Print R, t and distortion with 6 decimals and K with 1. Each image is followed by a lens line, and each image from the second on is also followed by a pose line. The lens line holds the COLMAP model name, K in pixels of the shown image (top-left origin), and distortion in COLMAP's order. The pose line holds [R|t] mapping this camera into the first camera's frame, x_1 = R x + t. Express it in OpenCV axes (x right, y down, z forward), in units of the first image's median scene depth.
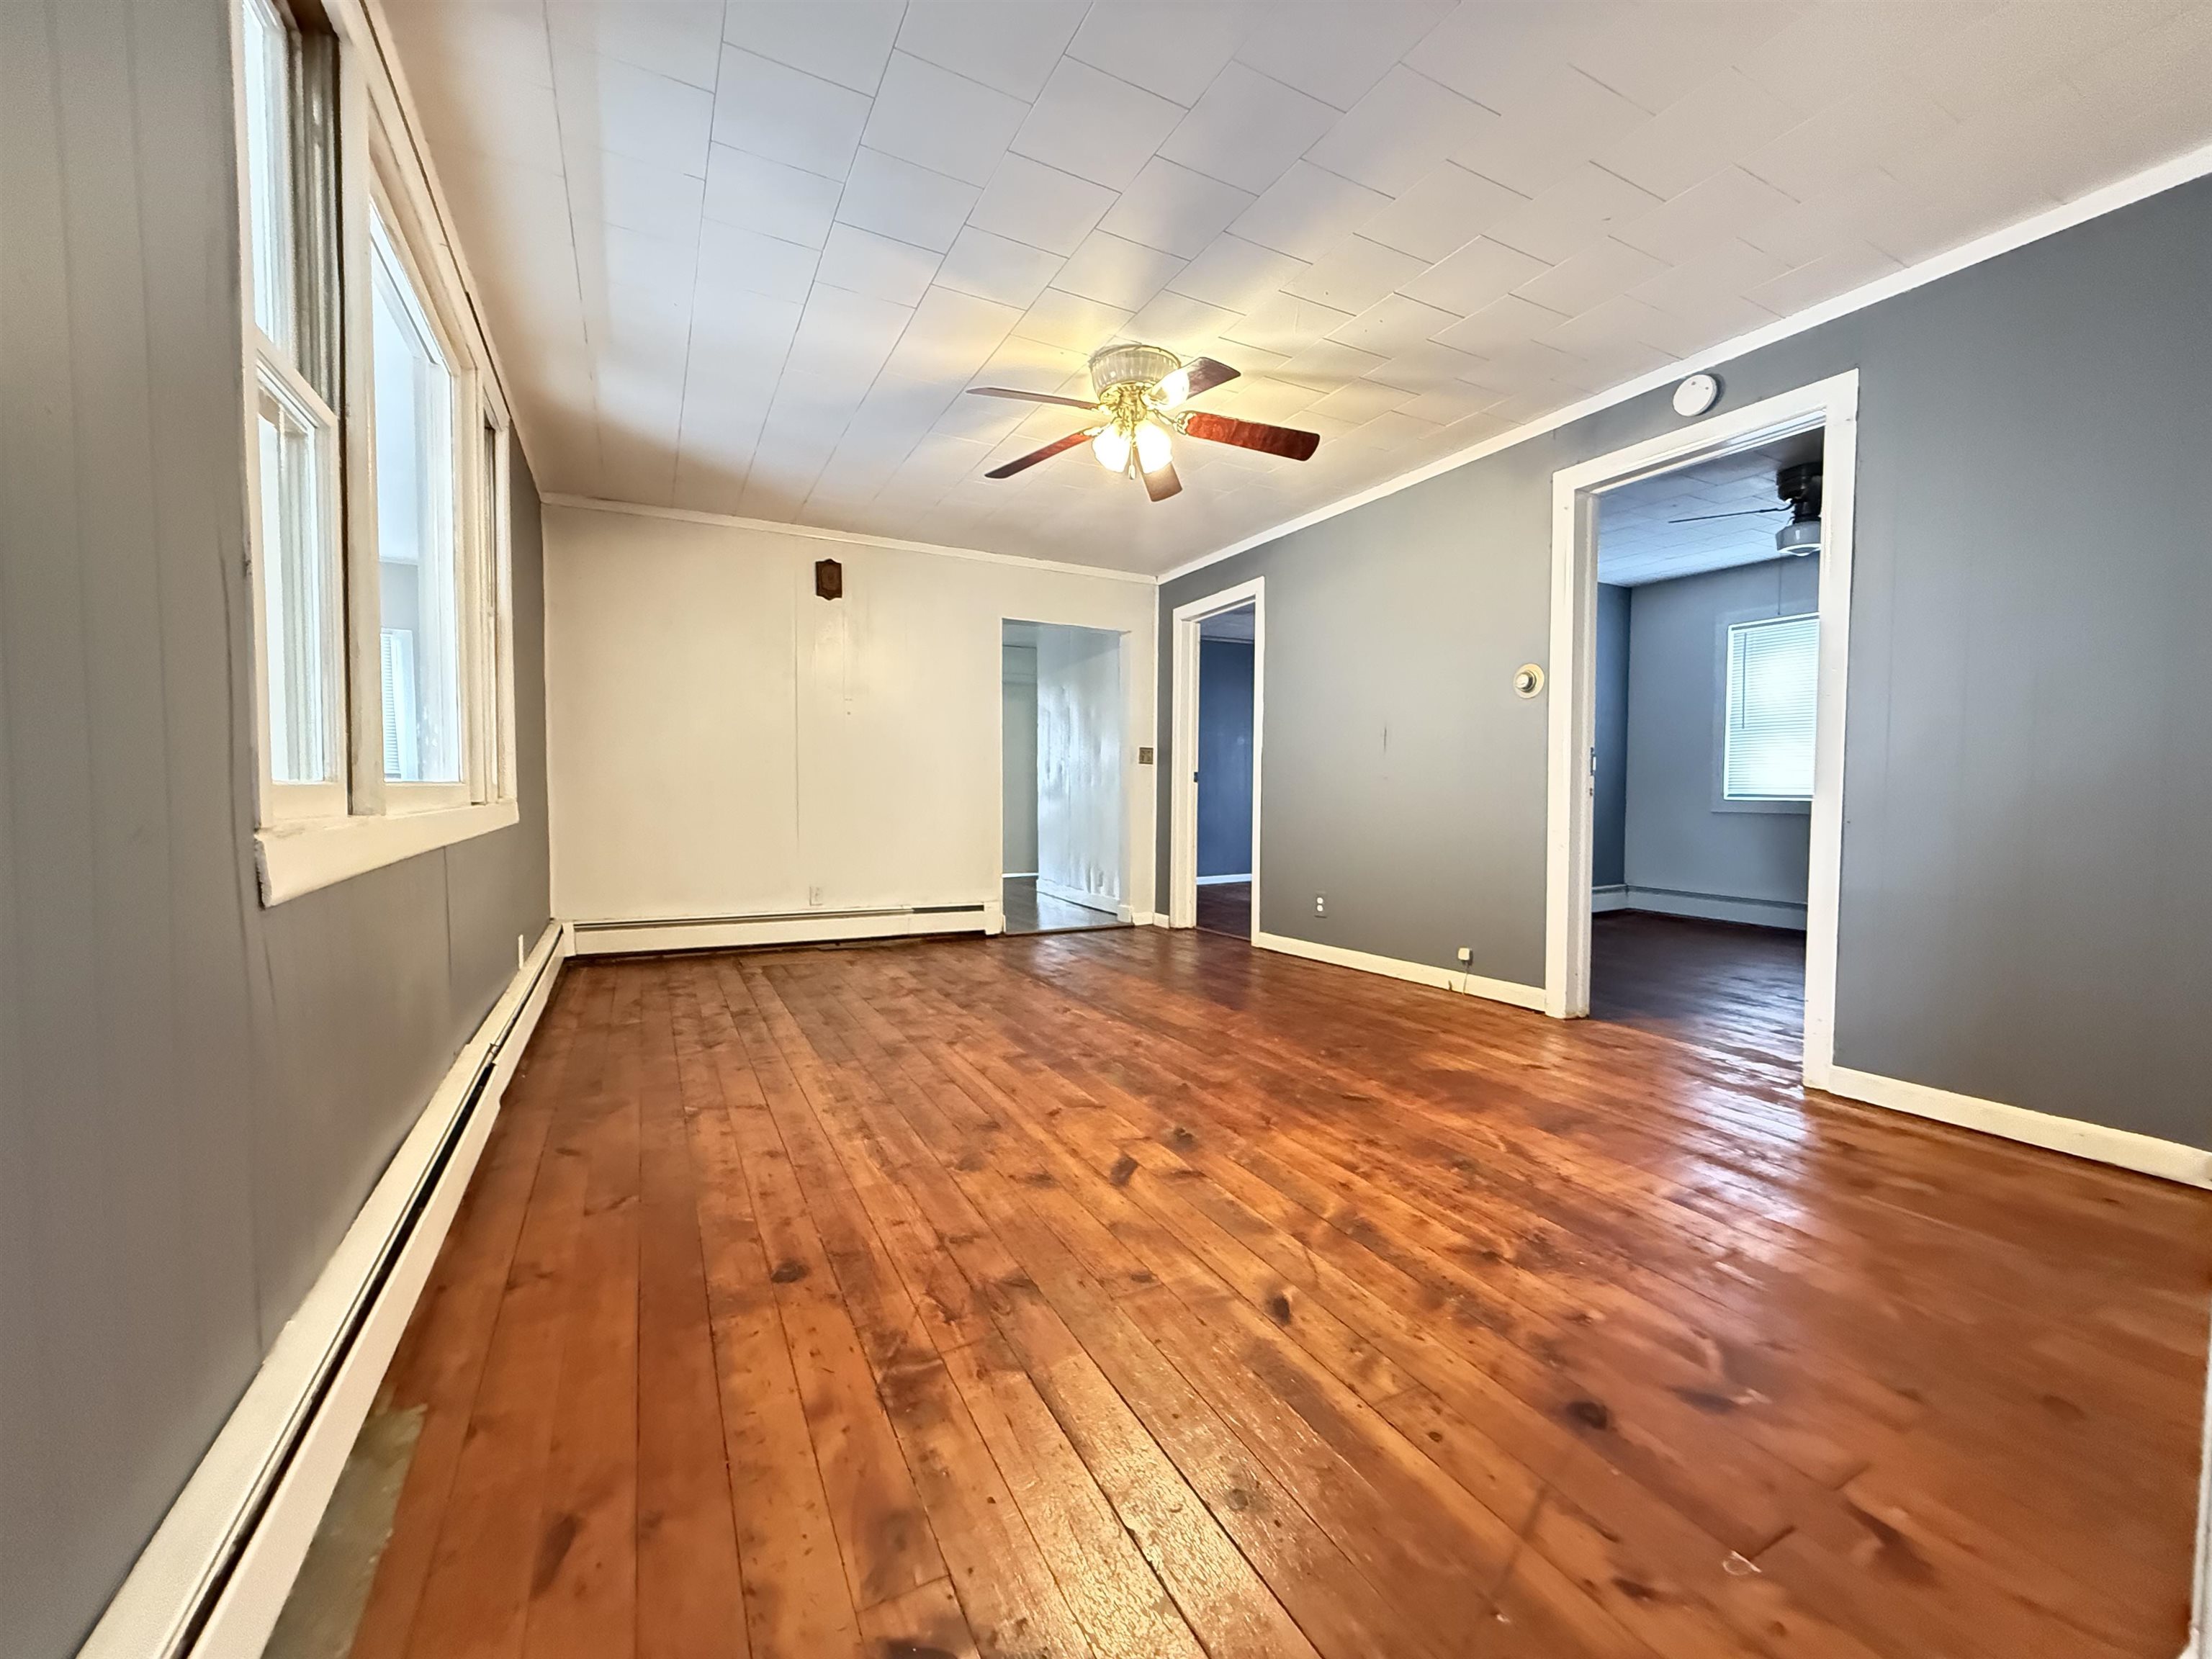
lens RADIAL K [[883.5, 0, 1104.4], [0, 883.5, 826.2], [0, 0, 1]] dist [0.000211, 0.000931]
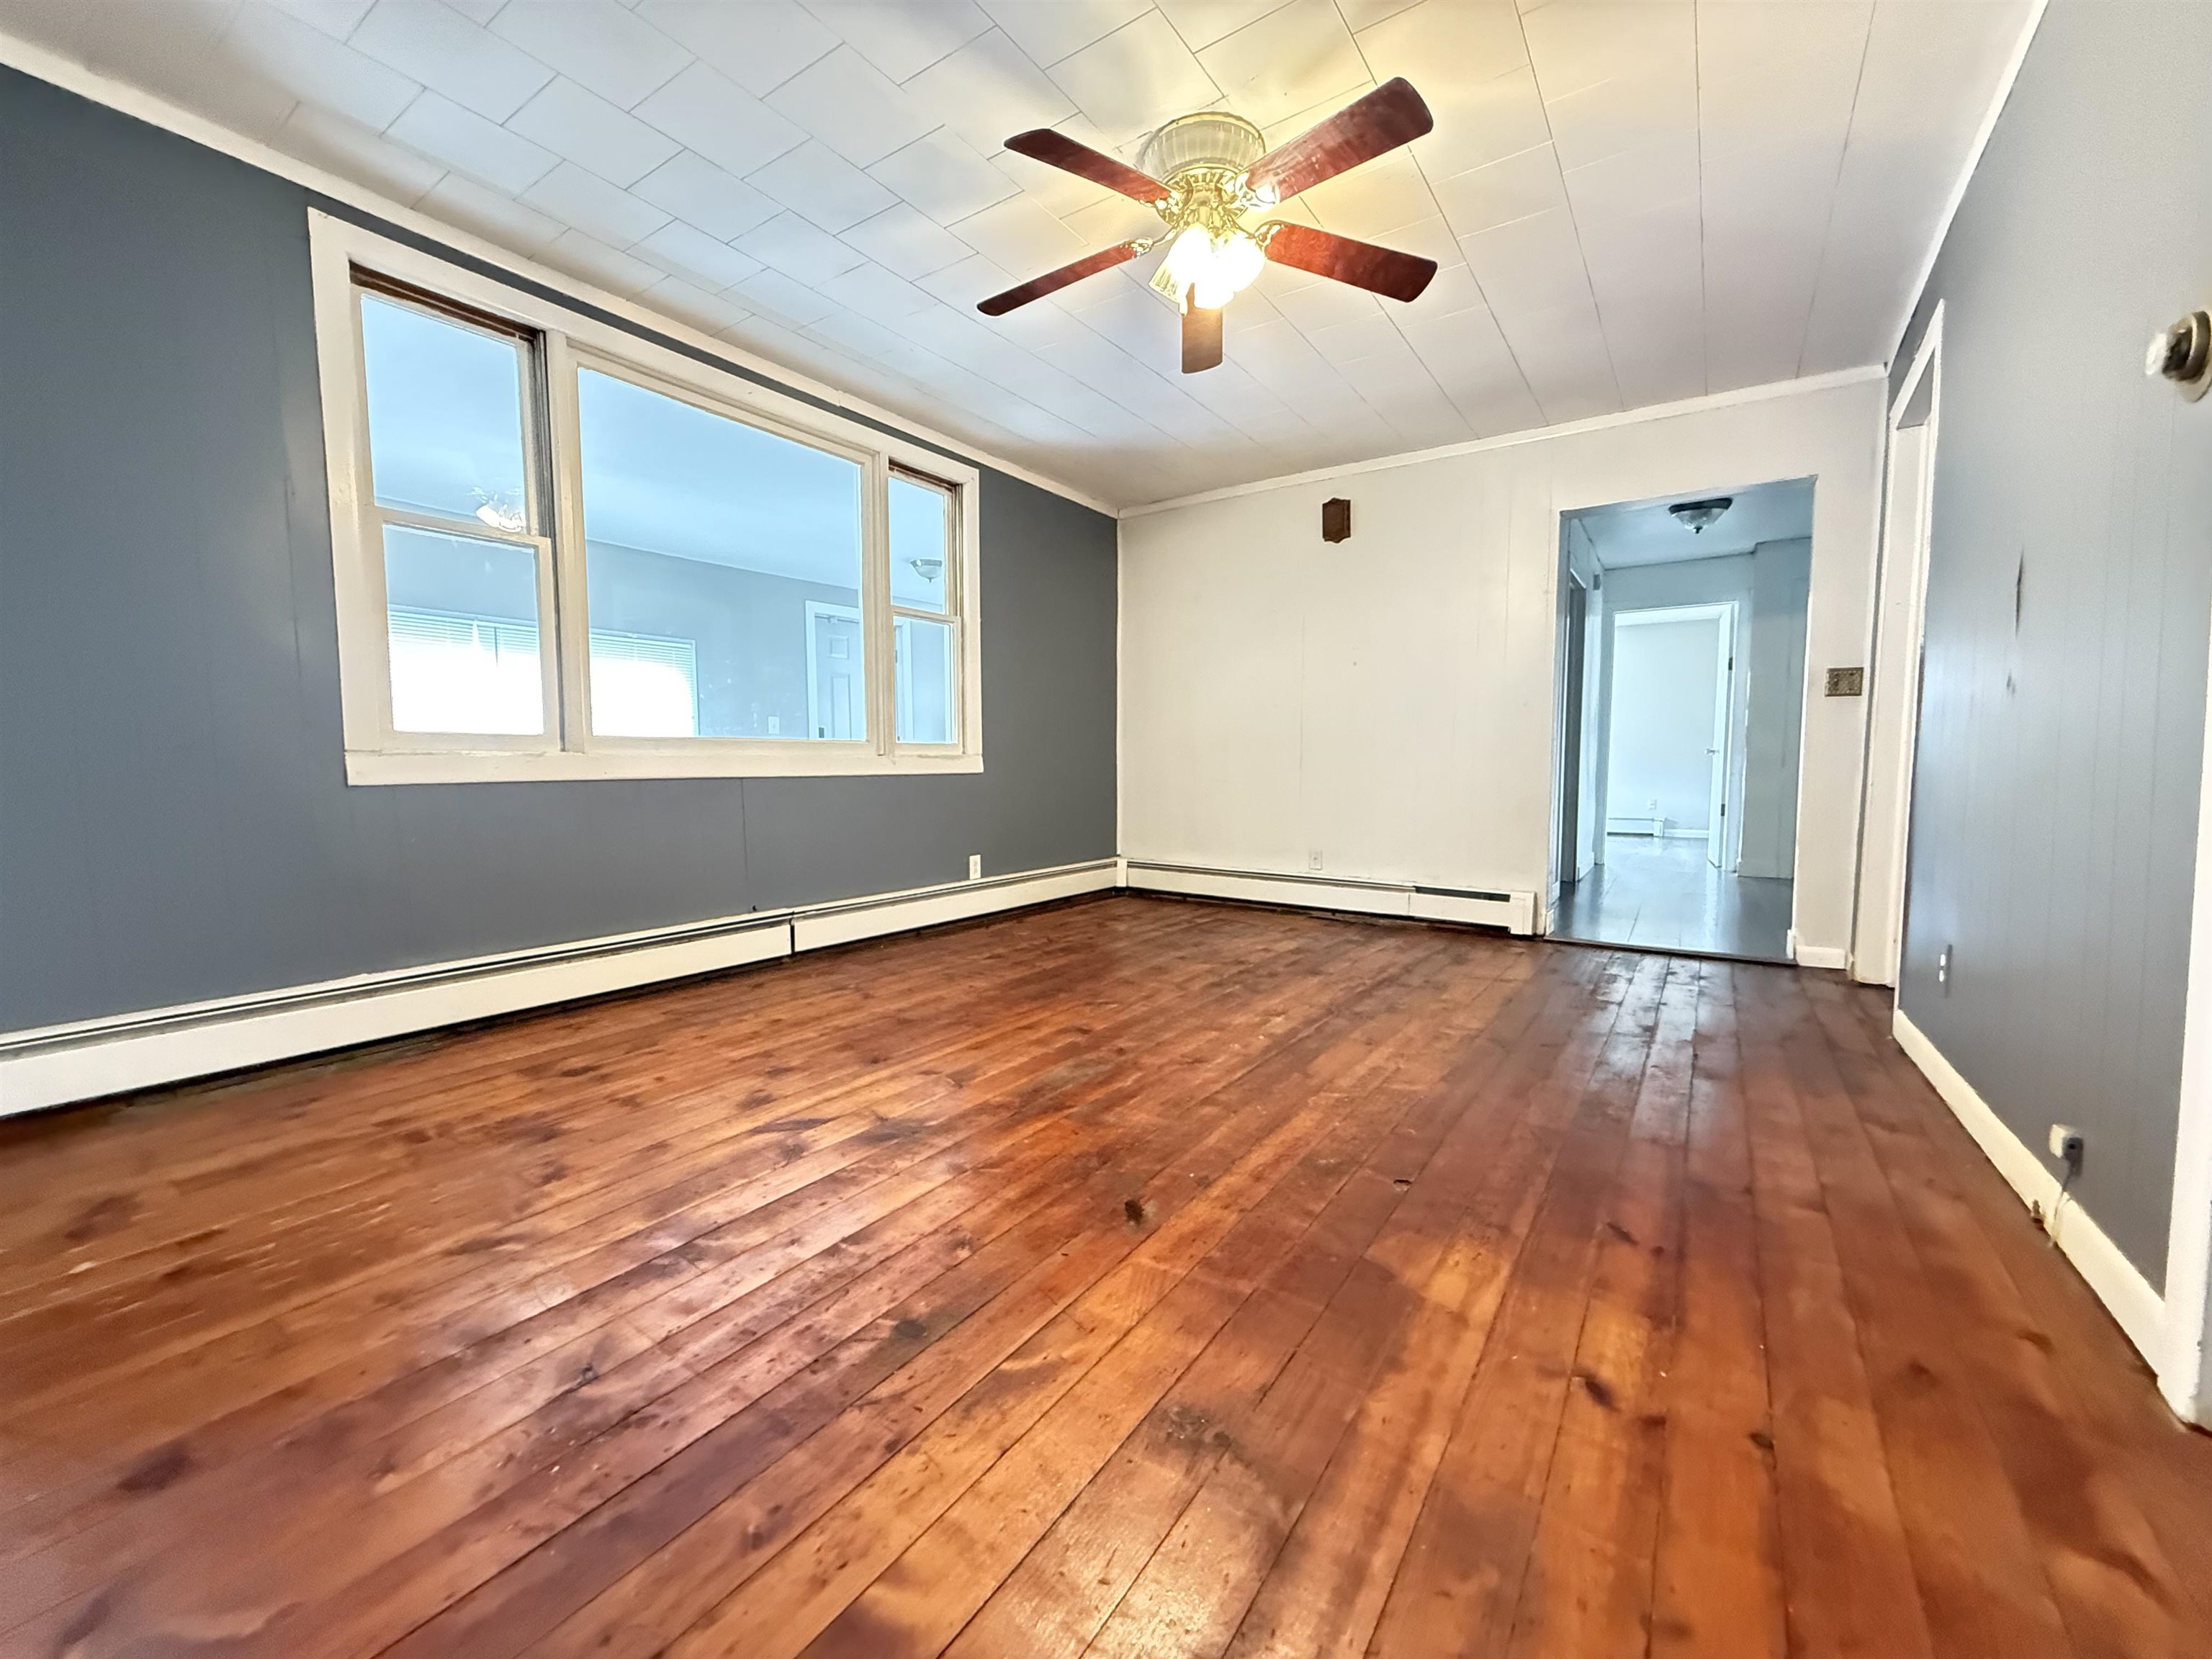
lens RADIAL K [[883.5, 0, 1097.0], [0, 883.5, 821.9], [0, 0, 1]] dist [0.000211, 0.000931]
pose [[0.461233, 0.052345, -0.885734, 0.779013], [-0.032947, 0.998580, 0.041857, 0.011137], [0.886667, 0.009877, 0.462302, 0.666470]]
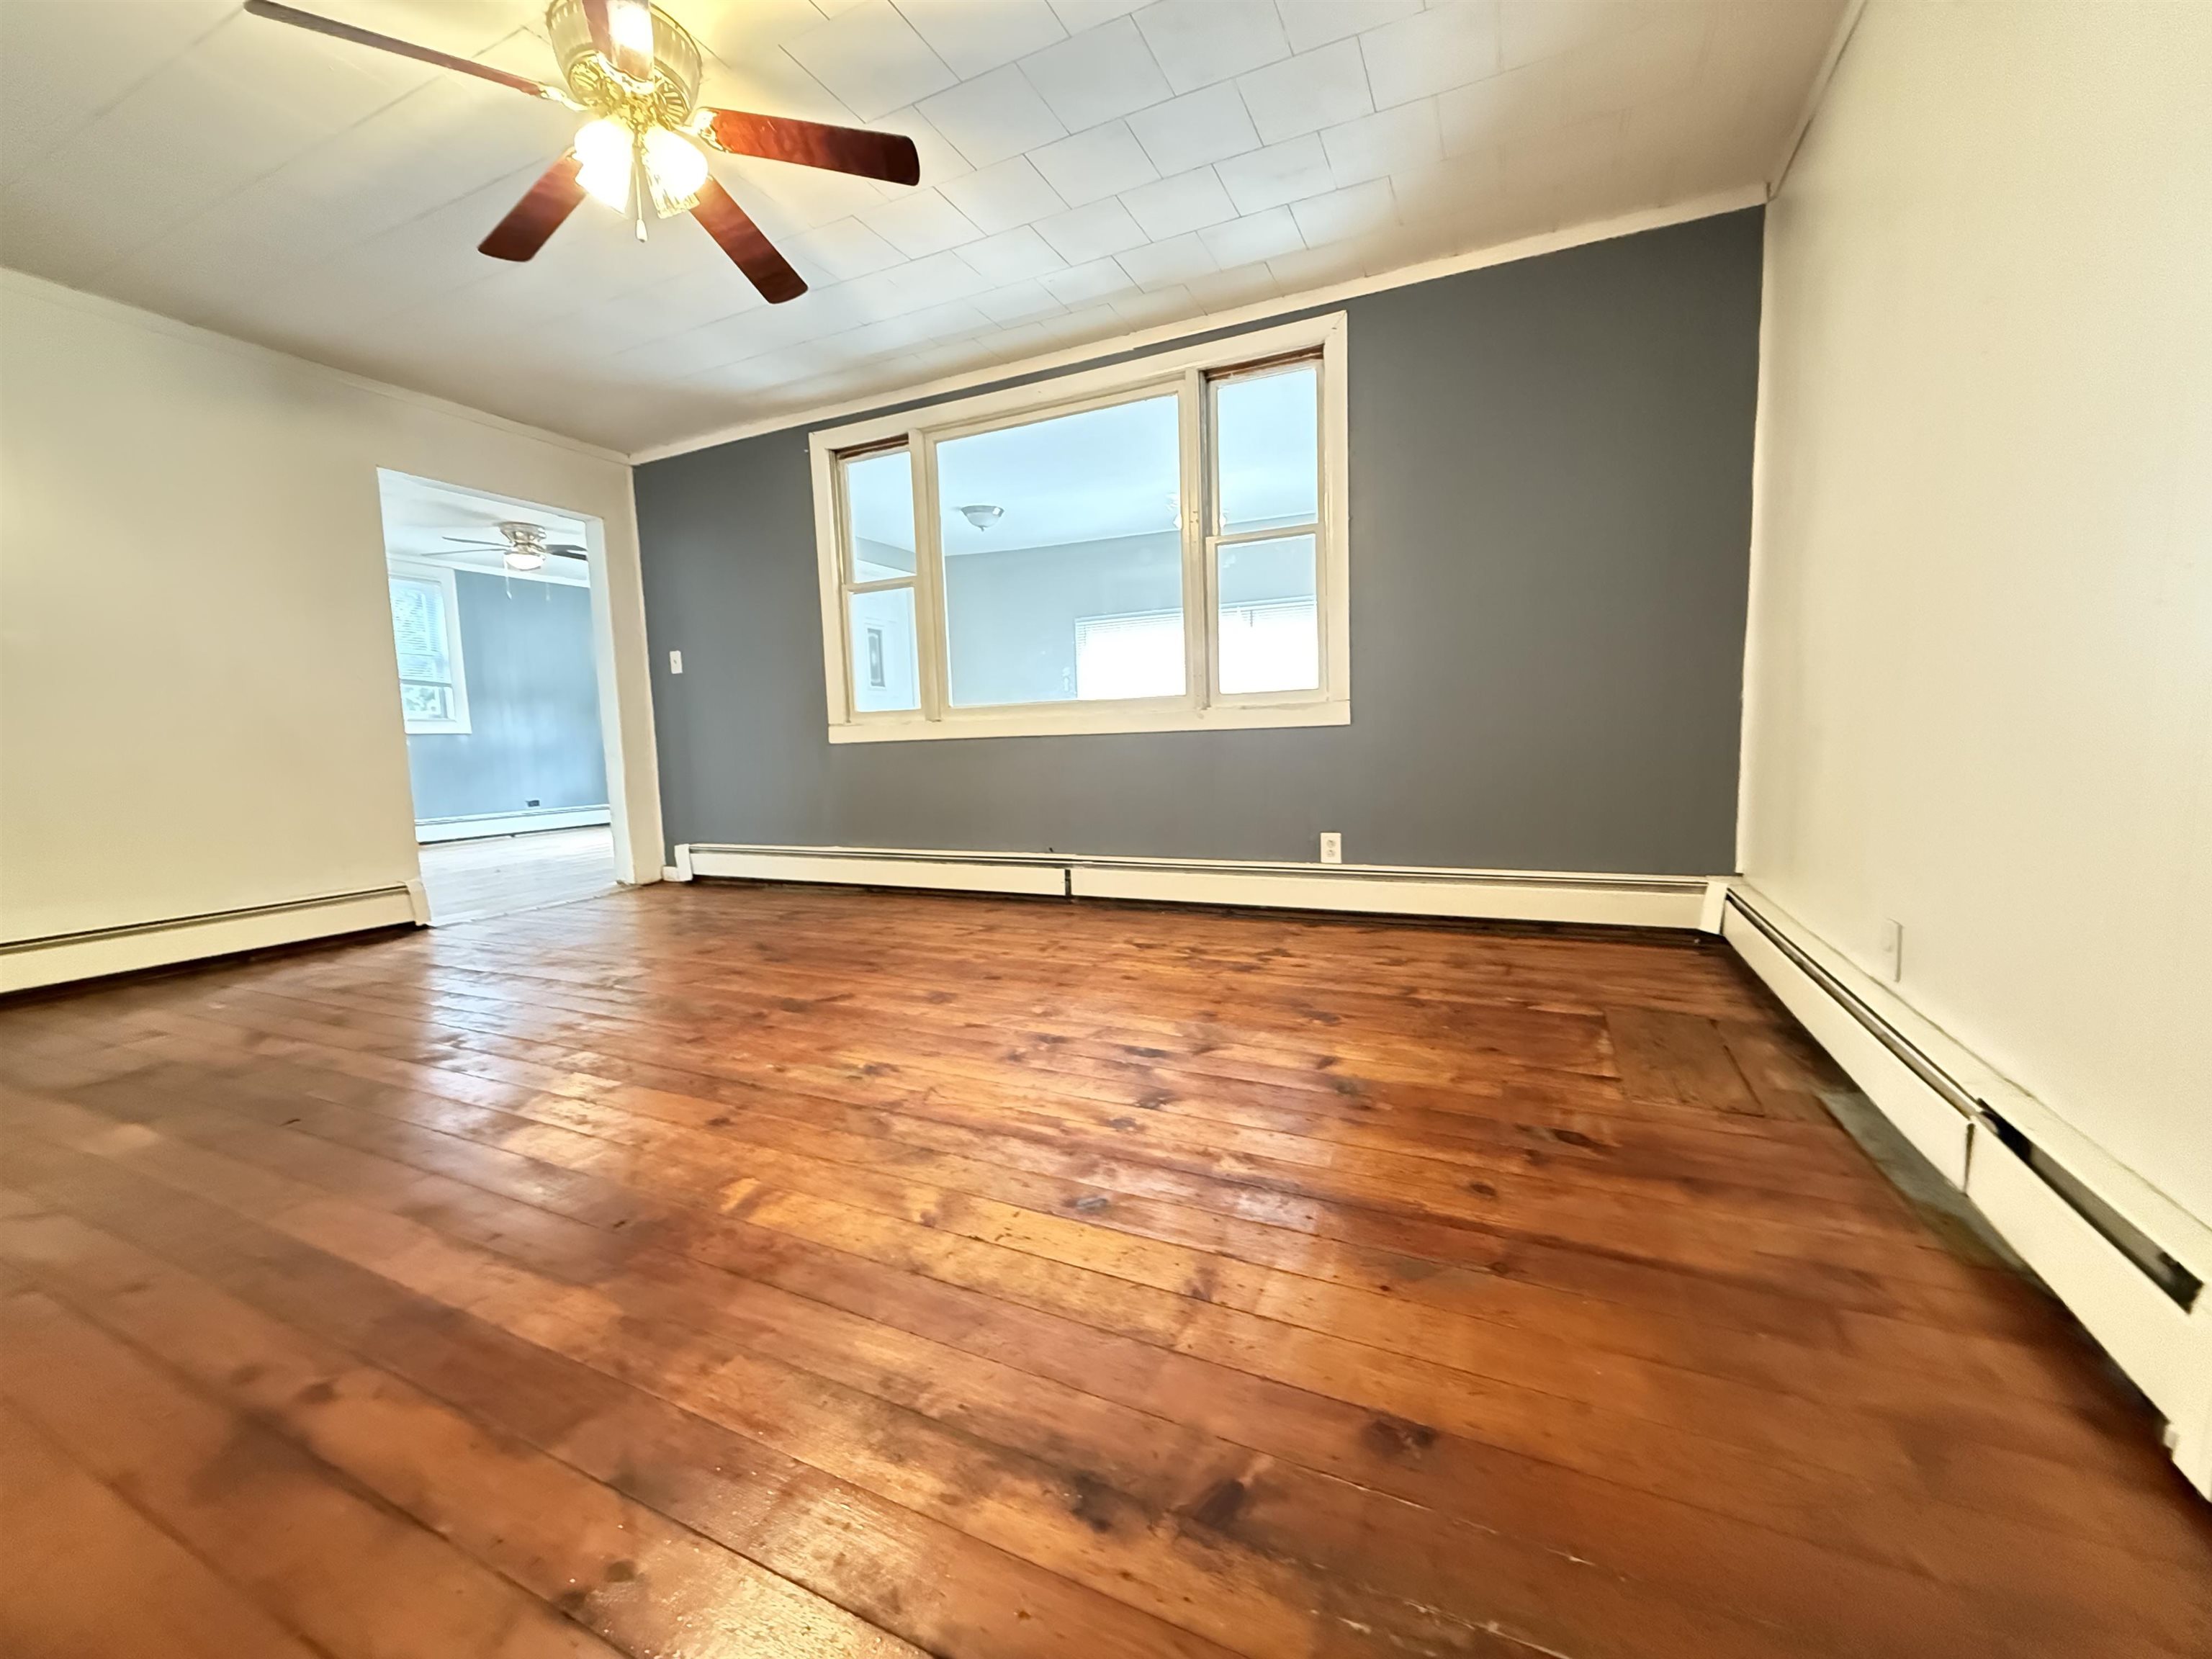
lens RADIAL K [[883.5, 0, 1106.4], [0, 883.5, 825.8], [0, 0, 1]] dist [0.000211, 0.000931]
pose [[-0.792433, 0.082017, -0.604419, 0.228436], [0.001988, 0.991261, 0.131903, -0.028584], [0.609955, 0.103322, -0.785671, 2.057781]]
